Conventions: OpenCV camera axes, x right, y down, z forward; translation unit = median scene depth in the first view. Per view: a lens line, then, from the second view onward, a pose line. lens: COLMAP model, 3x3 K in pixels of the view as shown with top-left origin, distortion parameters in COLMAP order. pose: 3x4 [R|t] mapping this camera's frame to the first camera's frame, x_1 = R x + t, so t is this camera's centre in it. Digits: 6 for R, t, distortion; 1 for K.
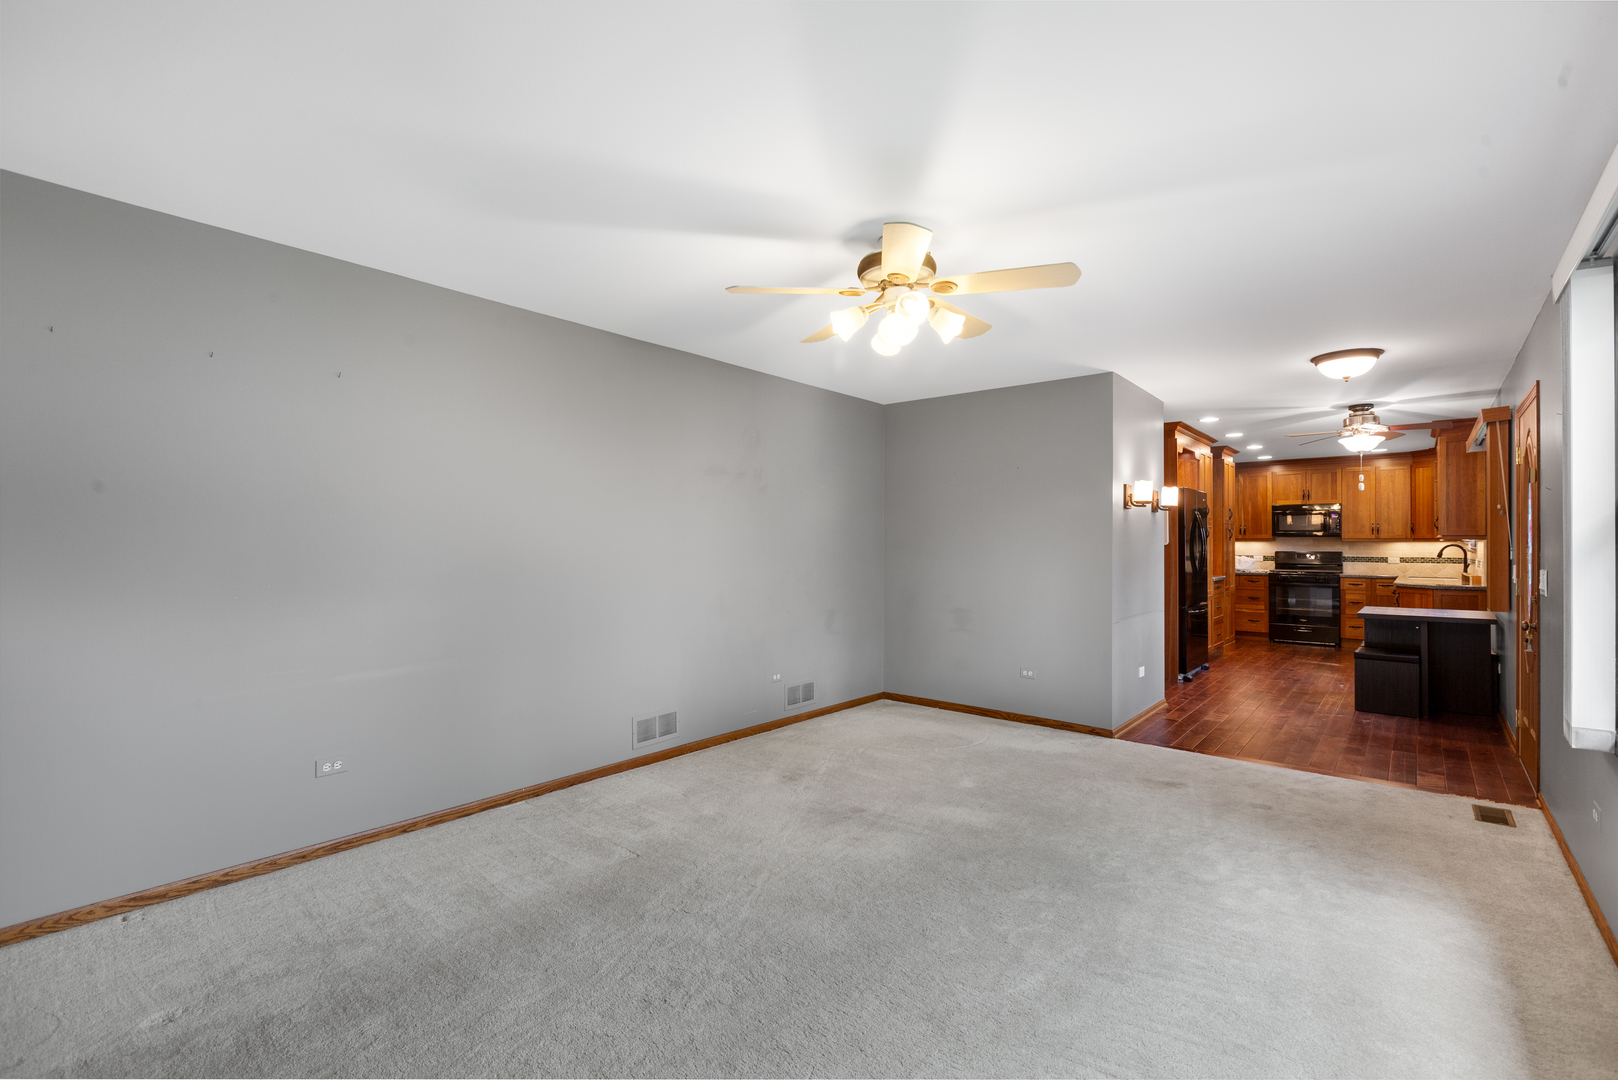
lens RADIAL K [[721.1, 0, 803.6], [0, 721.1, 530.2], [0, 0, 1]] dist [-0.004095, -0.001412]
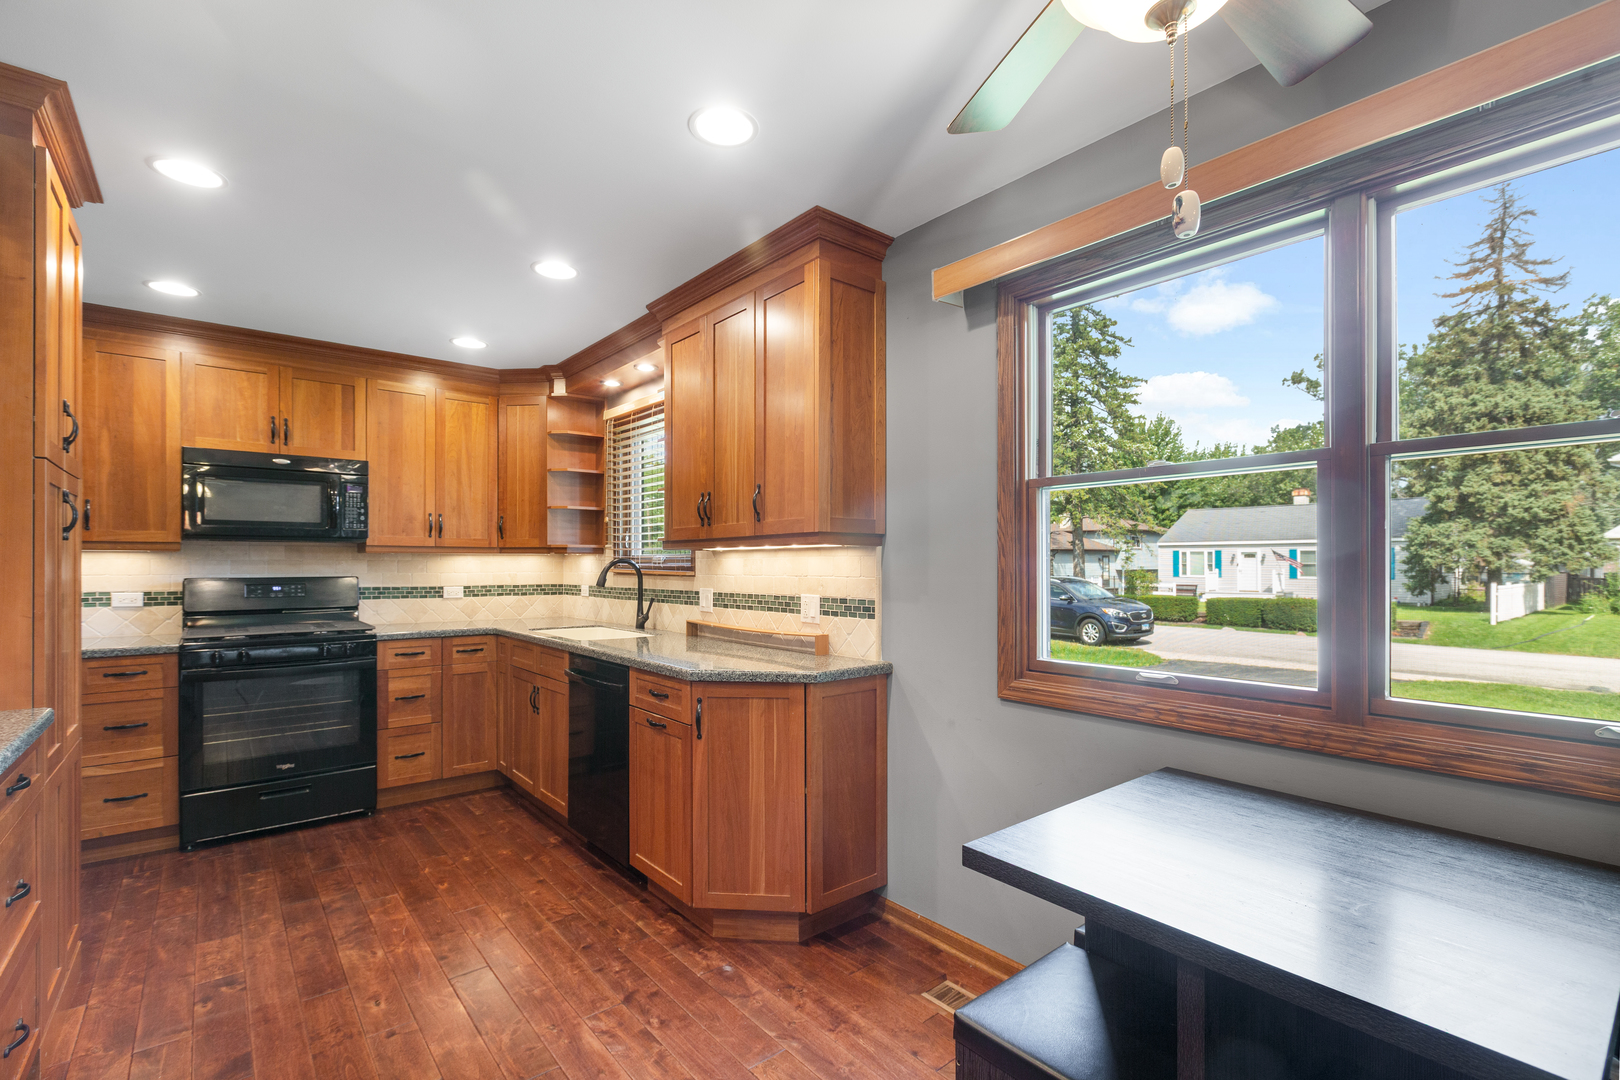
lens RADIAL K [[722.0, 0, 806.9], [0, 722.0, 559.4], [0, 0, 1]] dist [-0.004095, -0.001412]
pose [[0.165691, 0.001085, 0.986177, 0.384716], [-0.015598, 0.999877, 0.001520, 0.015440], [-0.986054, -0.015634, 0.165687, 0.691647]]
